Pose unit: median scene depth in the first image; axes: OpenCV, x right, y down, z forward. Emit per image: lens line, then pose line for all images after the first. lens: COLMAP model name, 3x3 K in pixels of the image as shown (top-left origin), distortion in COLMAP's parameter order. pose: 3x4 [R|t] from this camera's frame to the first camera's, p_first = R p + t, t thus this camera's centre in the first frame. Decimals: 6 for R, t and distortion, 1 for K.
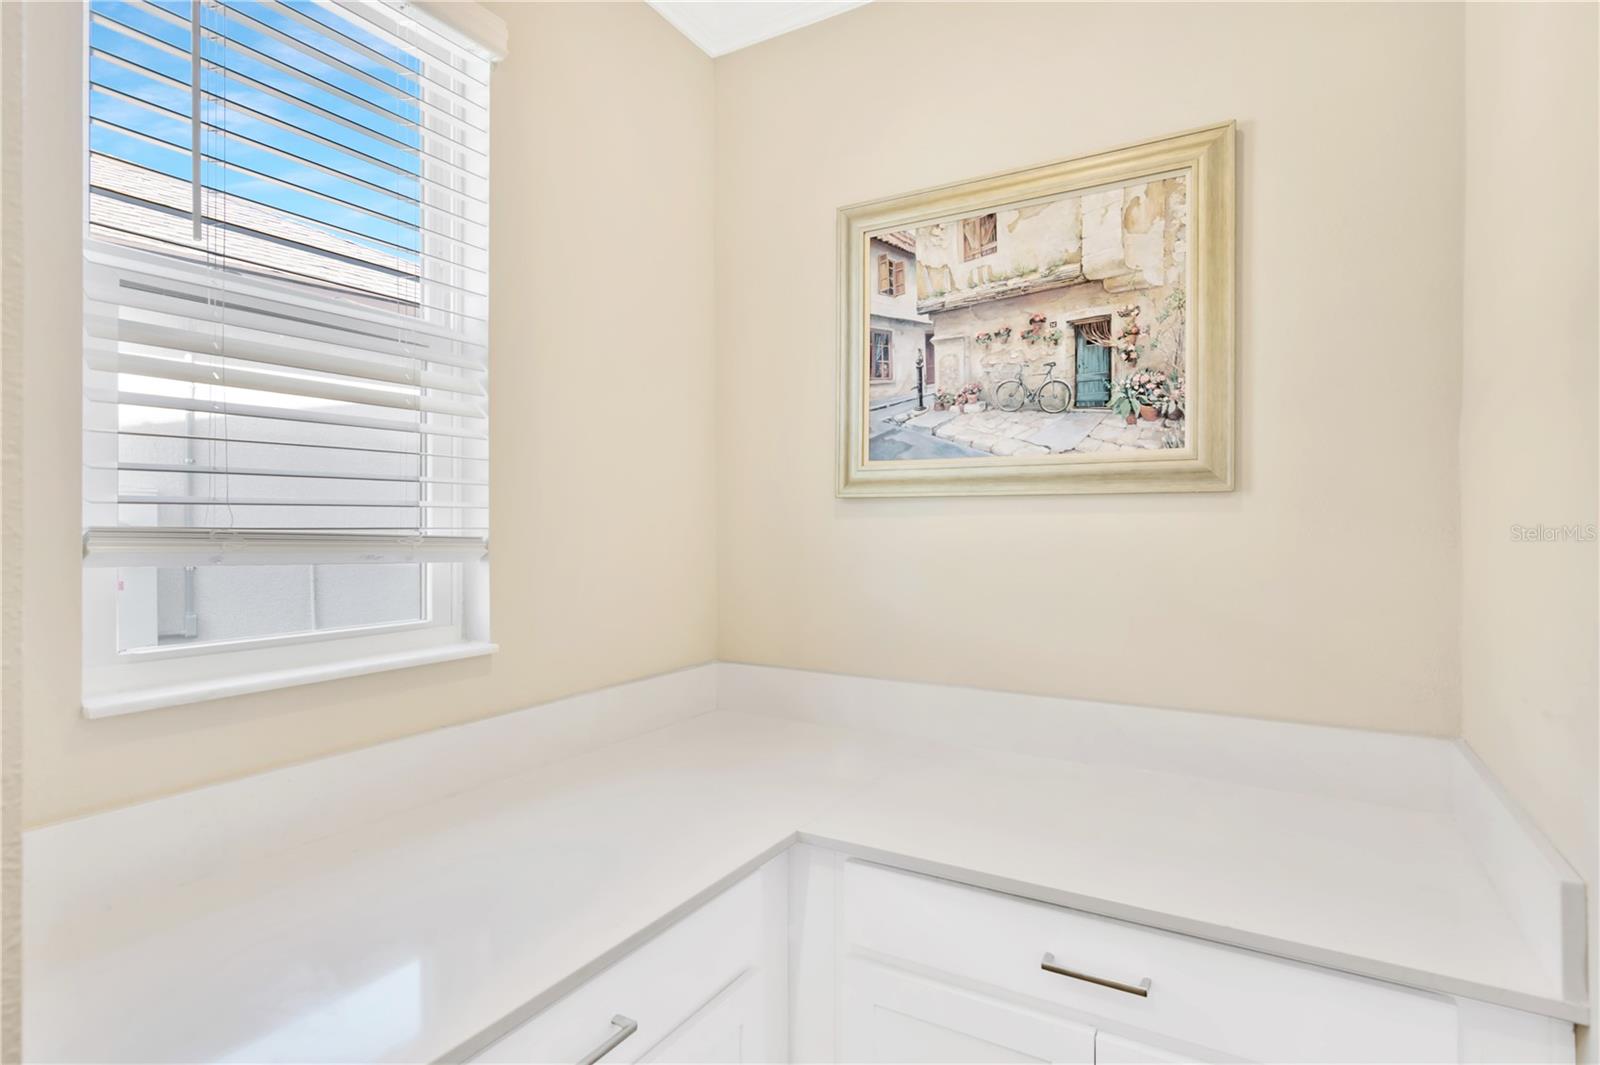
lens RADIAL K [[796.6, 0, 807.7], [0, 796.6, 523.6], [0, 0, 1]] dist [0.003647, -0.000485]
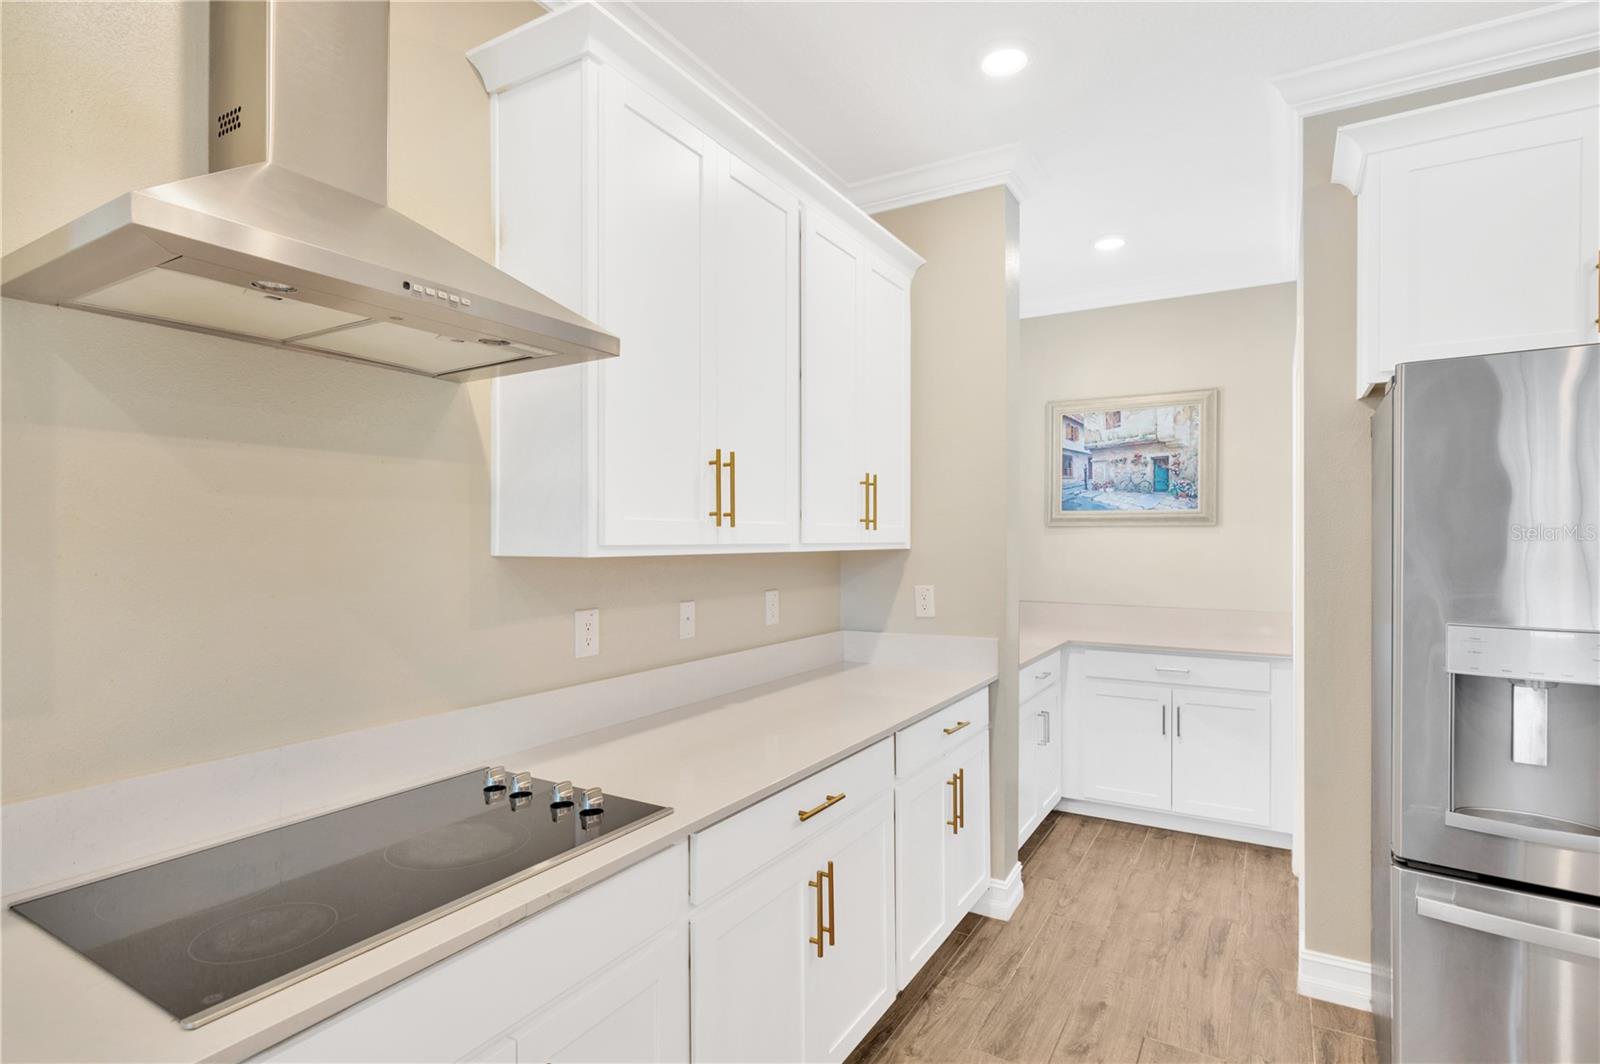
lens RADIAL K [[796.6, 0, 799.4], [0, 796.6, 540.9], [0, 0, 1]] dist [0.003647, -0.000485]
pose [[0.999871, 0.010786, 0.011939, -0.796434], [-0.010702, 0.999918, -0.007018, 0.039522], [-0.012013, 0.006889, 0.999904, -1.475993]]
